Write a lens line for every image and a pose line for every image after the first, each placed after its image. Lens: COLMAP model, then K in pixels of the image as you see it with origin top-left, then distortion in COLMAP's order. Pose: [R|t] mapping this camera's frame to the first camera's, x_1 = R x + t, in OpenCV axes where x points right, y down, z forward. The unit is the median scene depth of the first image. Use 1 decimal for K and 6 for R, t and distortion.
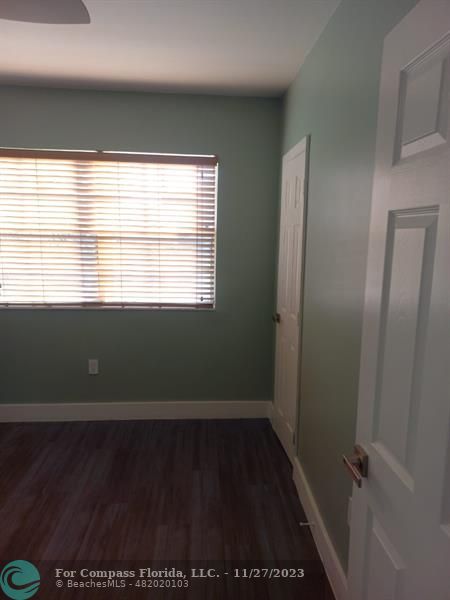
lens RADIAL K [[443.8, 0, 228.8], [0, 443.8, 309.7], [0, 0, 1]] dist [0.078772, -0.036781]
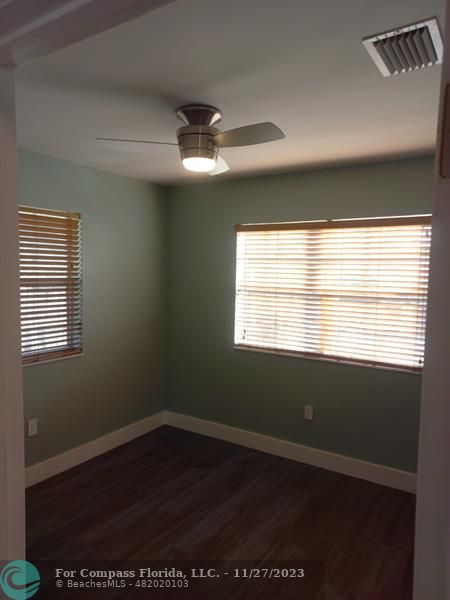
lens RADIAL K [[443.8, 0, 221.1], [0, 443.8, 306.1], [0, 0, 1]] dist [0.078772, -0.036781]
pose [[0.800836, 0.047627, -0.596986, 0.170170], [-0.113418, 0.990855, -0.073098, -0.026012], [0.588045, 0.126248, 0.798914, -0.024909]]
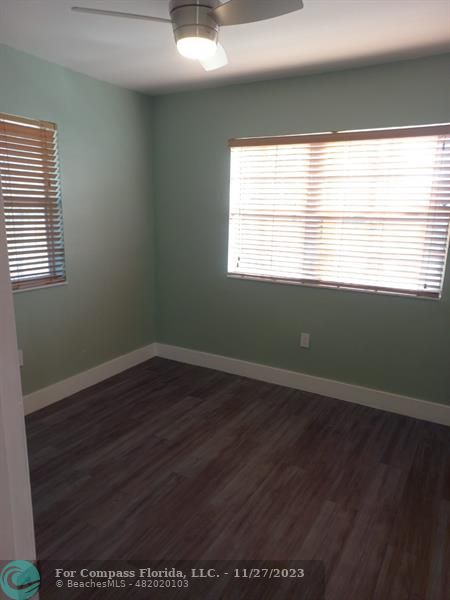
lens RADIAL K [[443.8, 0, 218.4], [0, 443.8, 309.6], [0, 0, 1]] dist [0.078772, -0.036781]
pose [[0.823848, 0.126107, -0.552604, 0.108081], [-0.103895, 0.992015, 0.071492, 0.001059], [0.557207, -0.001485, 0.830372, 0.008168]]
